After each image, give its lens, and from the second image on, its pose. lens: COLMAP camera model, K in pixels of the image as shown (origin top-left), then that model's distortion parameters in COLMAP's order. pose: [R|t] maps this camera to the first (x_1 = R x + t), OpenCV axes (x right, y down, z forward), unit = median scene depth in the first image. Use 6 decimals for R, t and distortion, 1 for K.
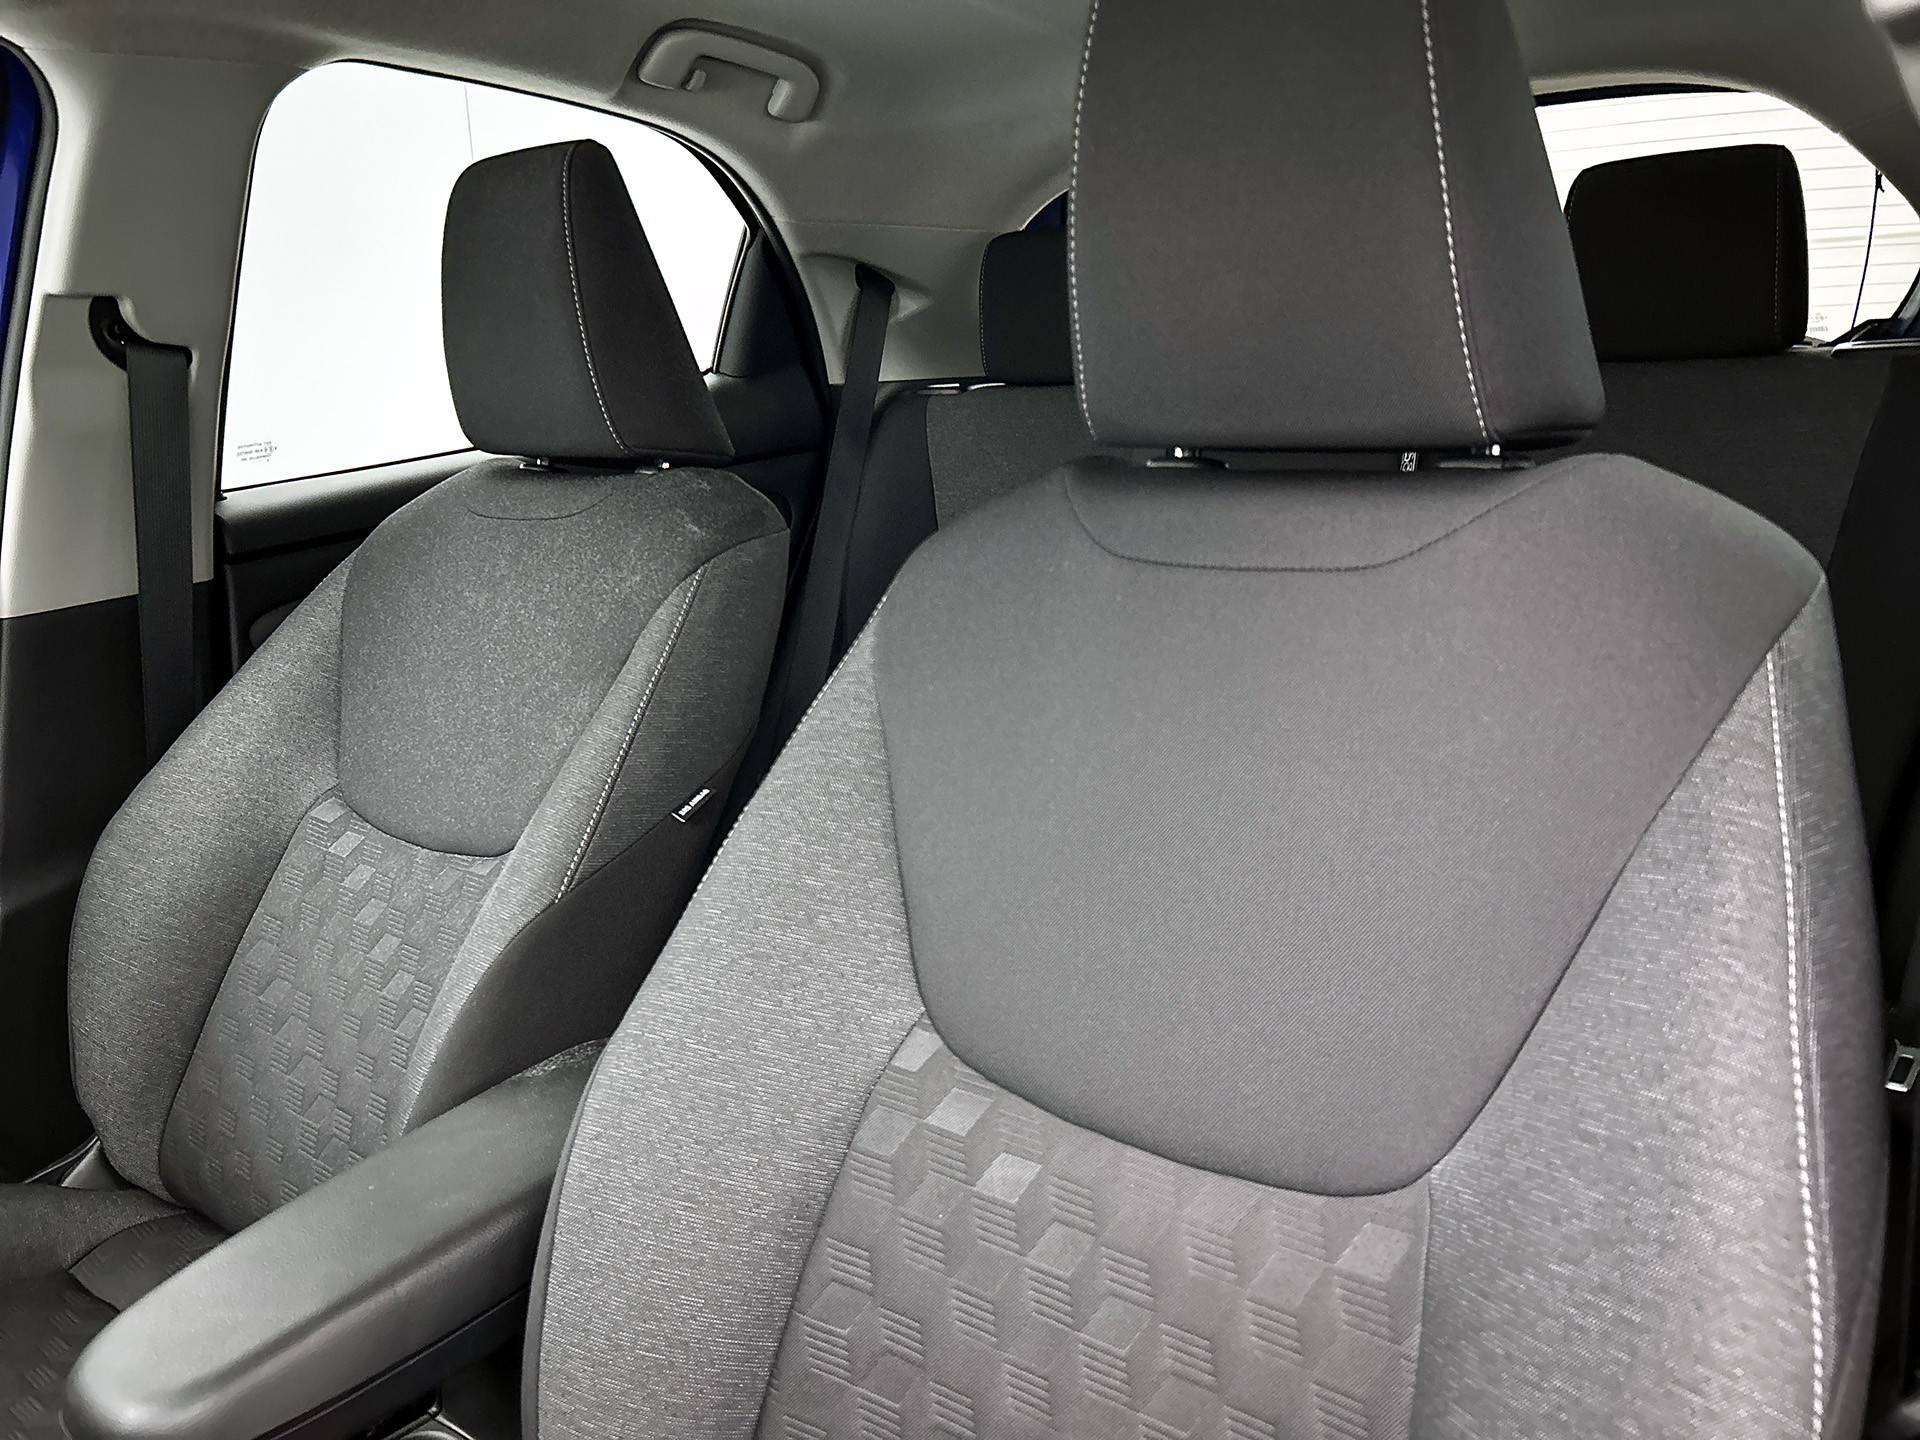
lens RADIAL K [[1464.5, 0, 963.2], [0, 1464.5, 705.1], [0, 0, 1]] dist [0.059400, -0.063596]
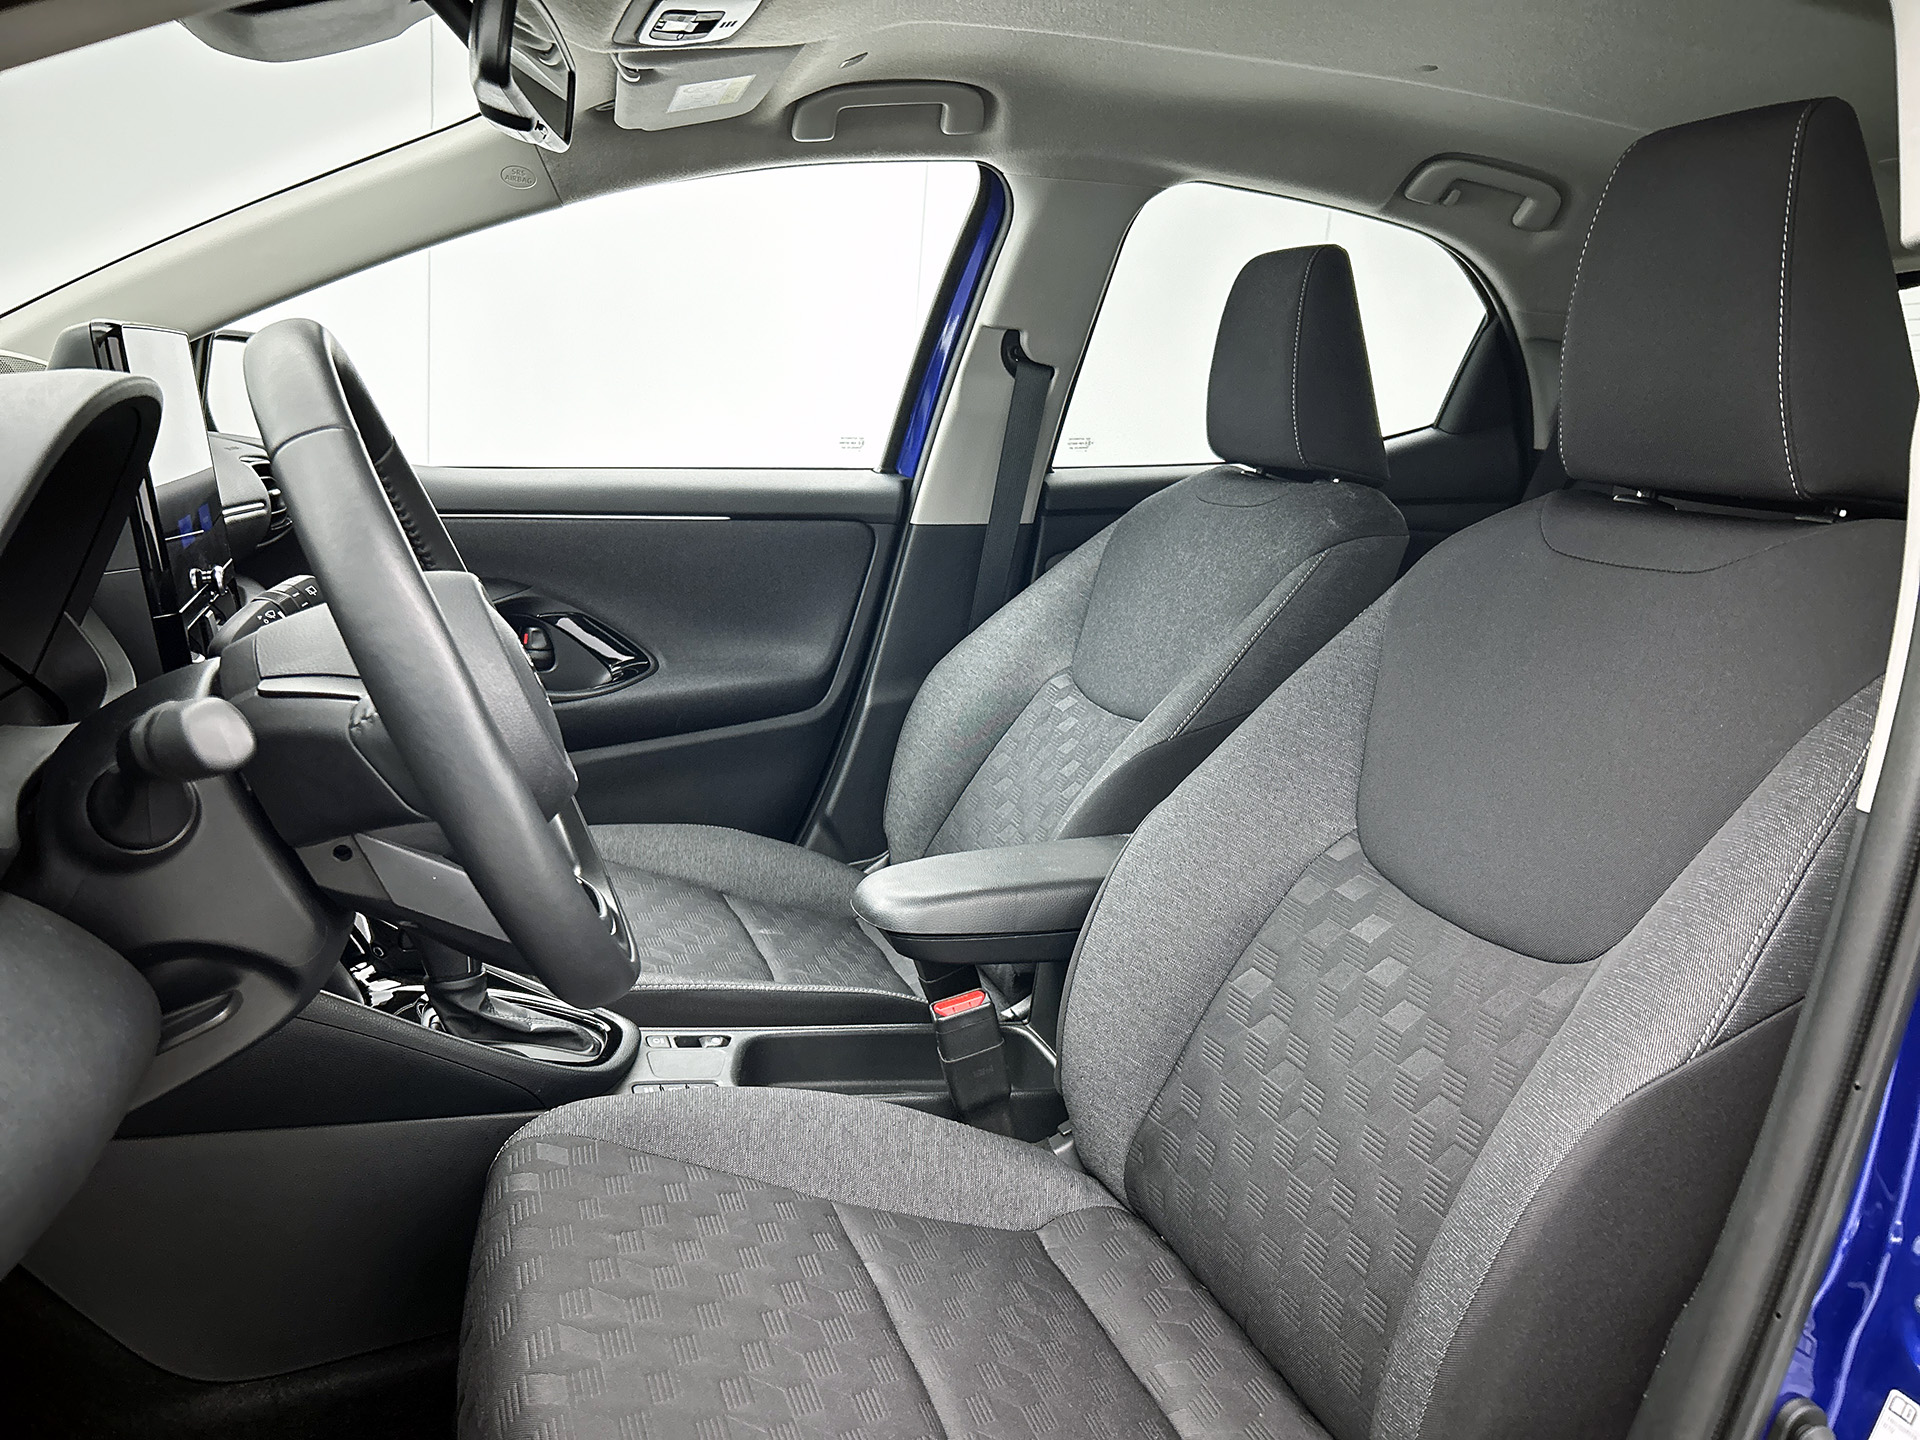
lens RADIAL K [[1464.5, 0, 960.9], [0, 1464.5, 731.1], [0, 0, 1]] dist [0.059400, -0.063596]
pose [[0.846181, 0.214735, -0.487716, 0.207299], [-0.227475, 0.973197, 0.033819, 0.090263], [0.481905, 0.082326, 0.872347, -0.319237]]
